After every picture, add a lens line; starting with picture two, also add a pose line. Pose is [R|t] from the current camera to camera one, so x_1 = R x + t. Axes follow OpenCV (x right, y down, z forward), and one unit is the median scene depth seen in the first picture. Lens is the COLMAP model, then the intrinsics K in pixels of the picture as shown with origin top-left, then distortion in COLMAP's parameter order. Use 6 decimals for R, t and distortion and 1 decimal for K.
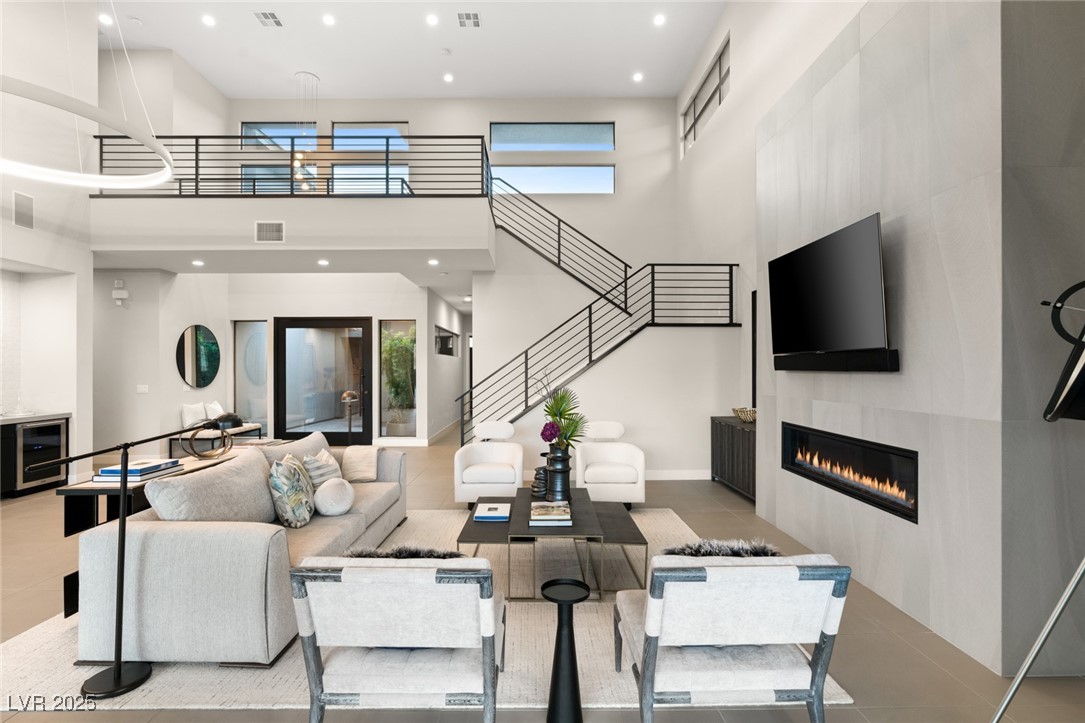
lens RADIAL K [[519.1, 0, 544.2], [0, 519.1, 367.7], [0, 0, 1]] dist [0.003481, 0.000810]
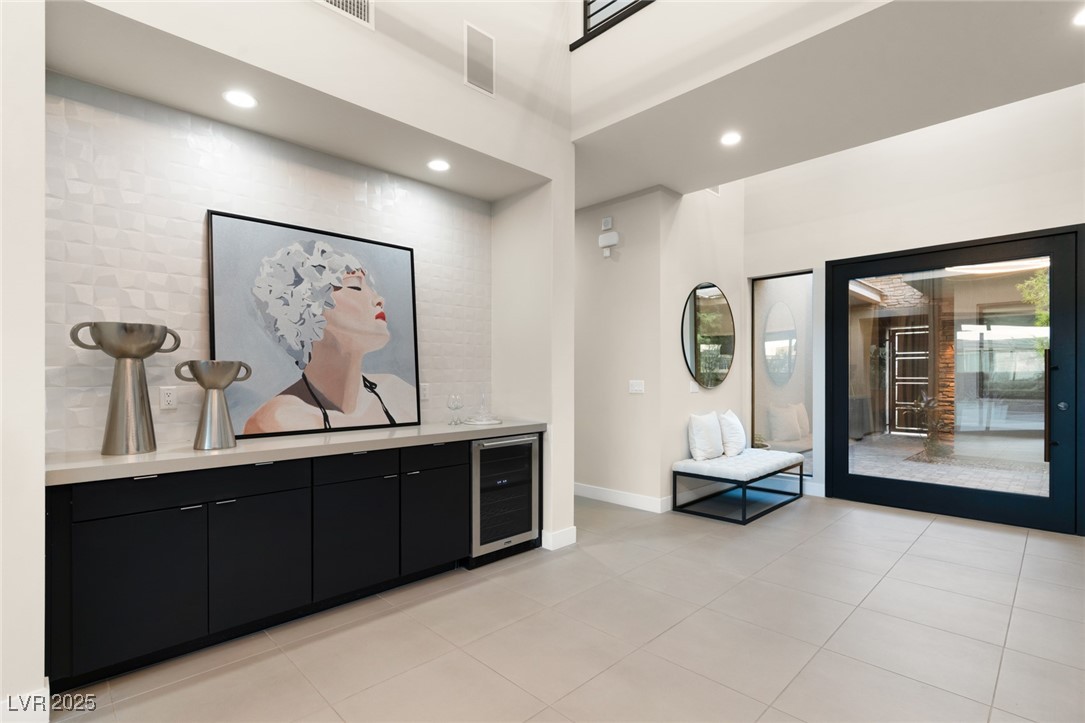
lens RADIAL K [[519.1, 0, 543.2], [0, 519.1, 370.4], [0, 0, 1]] dist [0.003481, 0.000810]
pose [[0.703601, -0.005131, -0.710577, -0.502016], [-0.000802, 0.999968, -0.008014, 0.032353], [0.710595, 0.006208, 0.703574, 0.594224]]
